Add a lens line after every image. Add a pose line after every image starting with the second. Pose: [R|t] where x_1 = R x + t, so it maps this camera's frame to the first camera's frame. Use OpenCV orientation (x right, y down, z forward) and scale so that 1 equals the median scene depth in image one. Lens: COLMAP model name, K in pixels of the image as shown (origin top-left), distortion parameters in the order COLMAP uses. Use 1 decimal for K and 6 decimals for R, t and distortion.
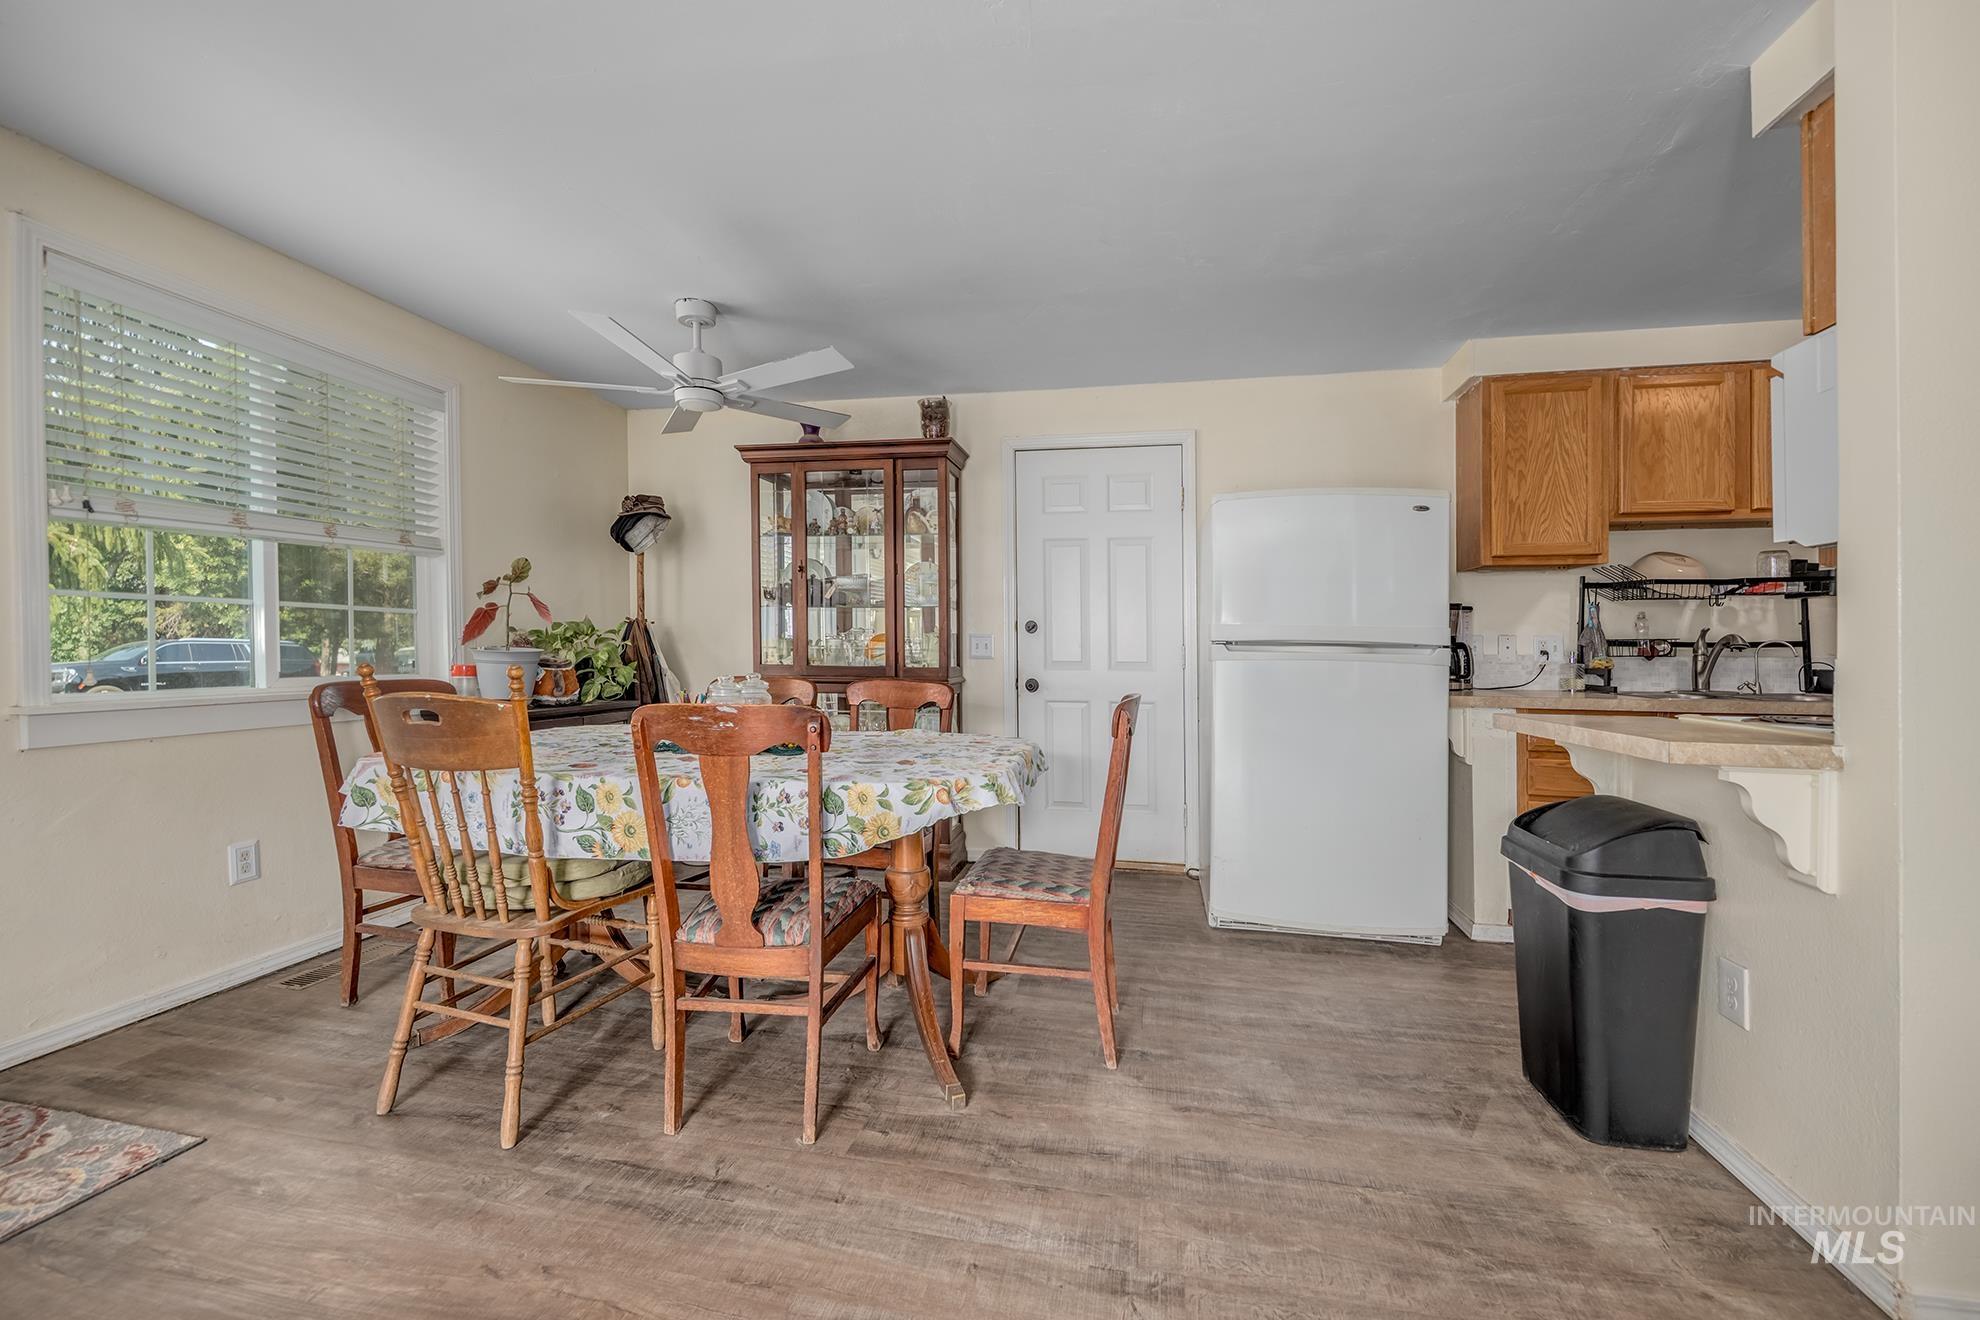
lens RADIAL K [[795.4, 0, 989.1], [0, 795.4, 651.1], [0, 0, 1]] dist [-0.000479, -0.000176]
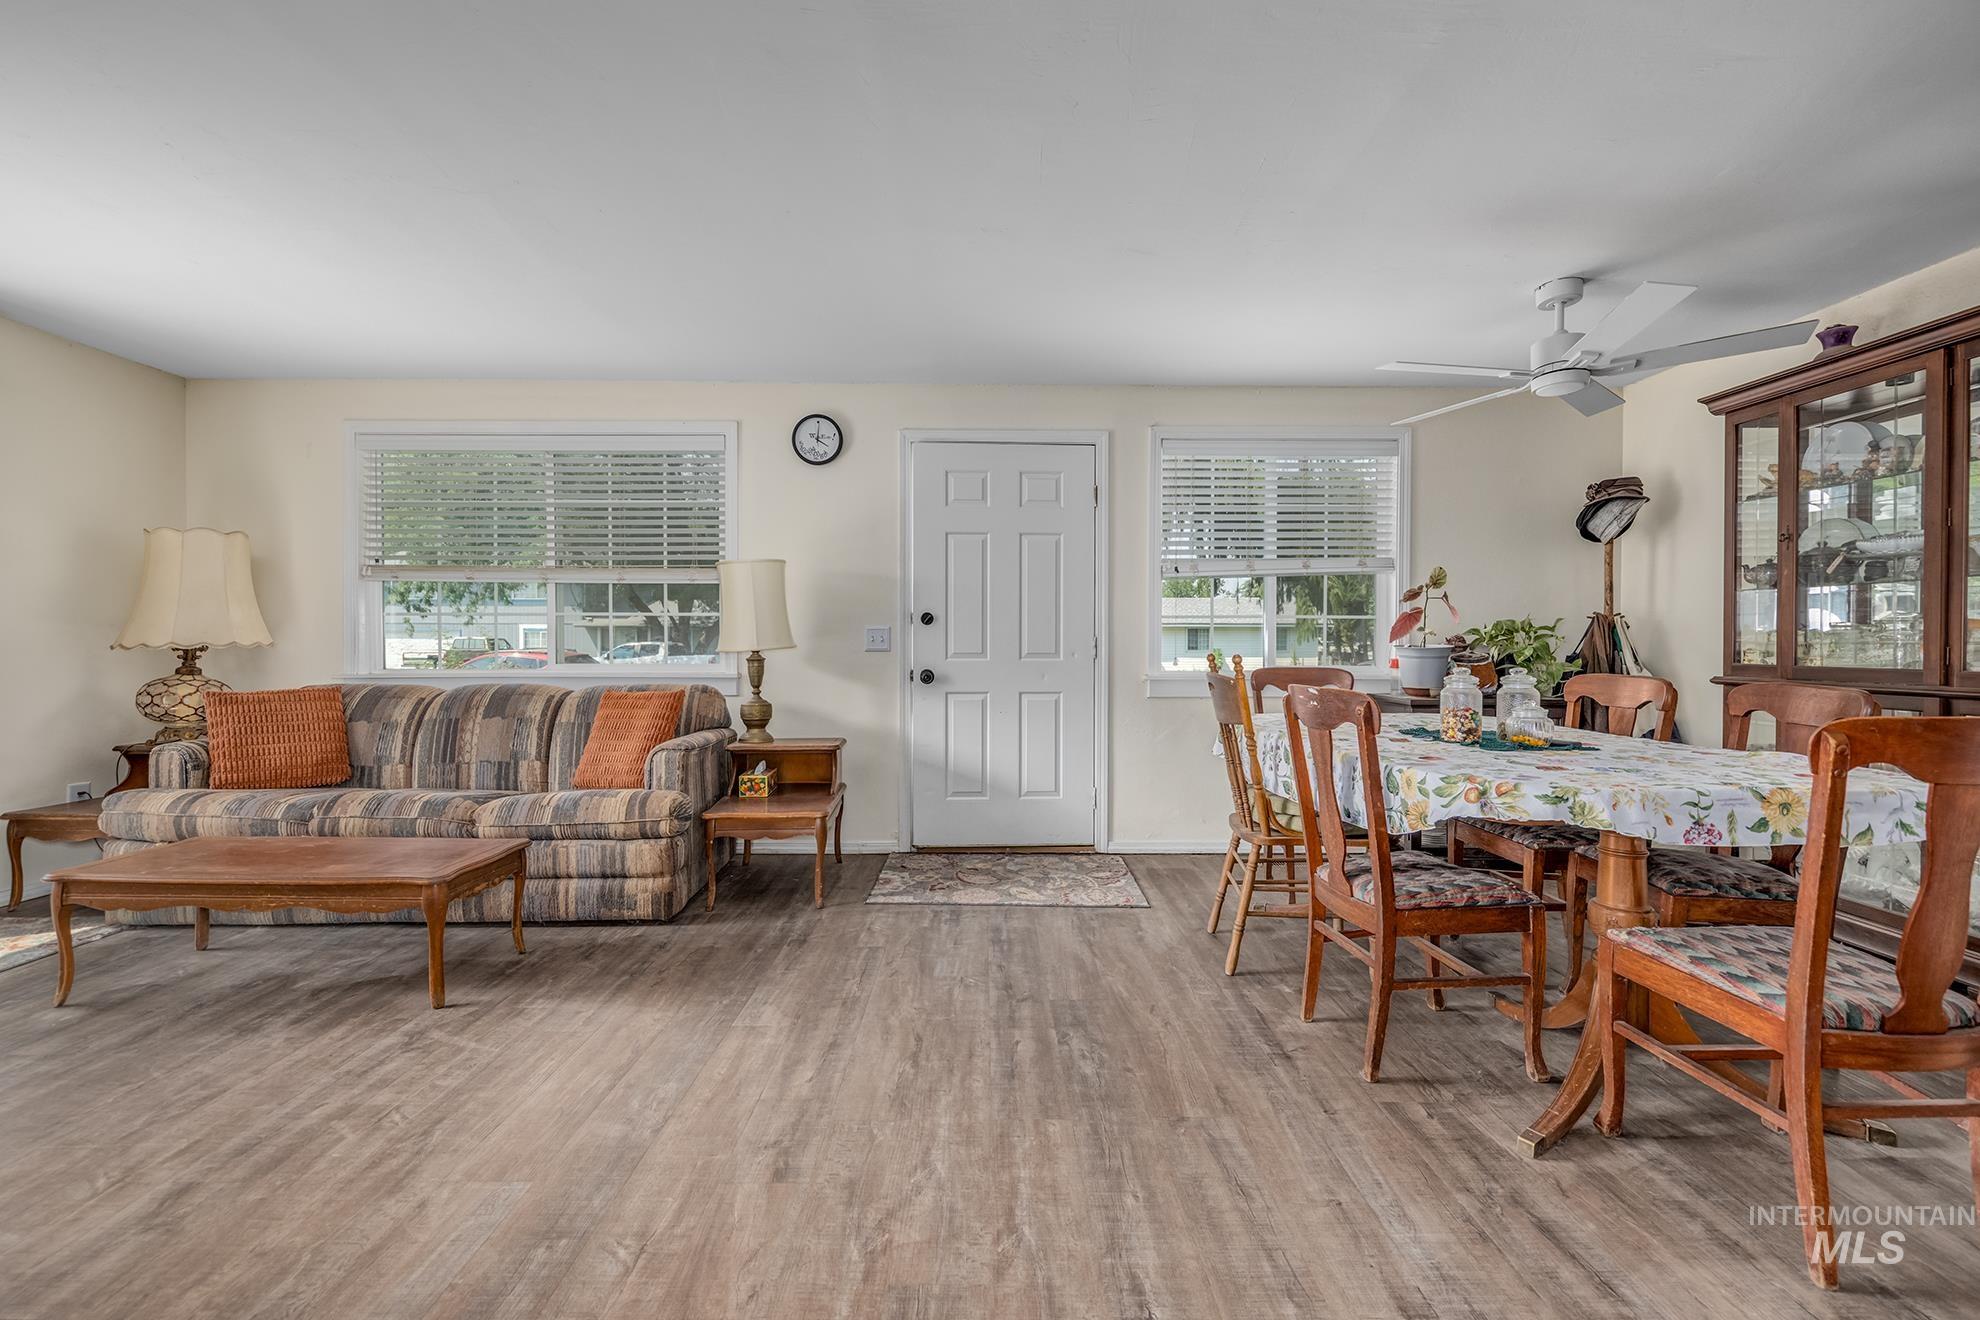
lens RADIAL K [[795.4, 0, 989.1], [0, 795.4, 651.1], [0, 0, 1]] dist [-0.000479, -0.000176]
pose [[0.203684, -0.000006, -0.979037, 0.433010], [-0.001679, 0.999999, -0.000355, 0.006907], [0.979035, 0.001716, 0.203683, 0.138040]]
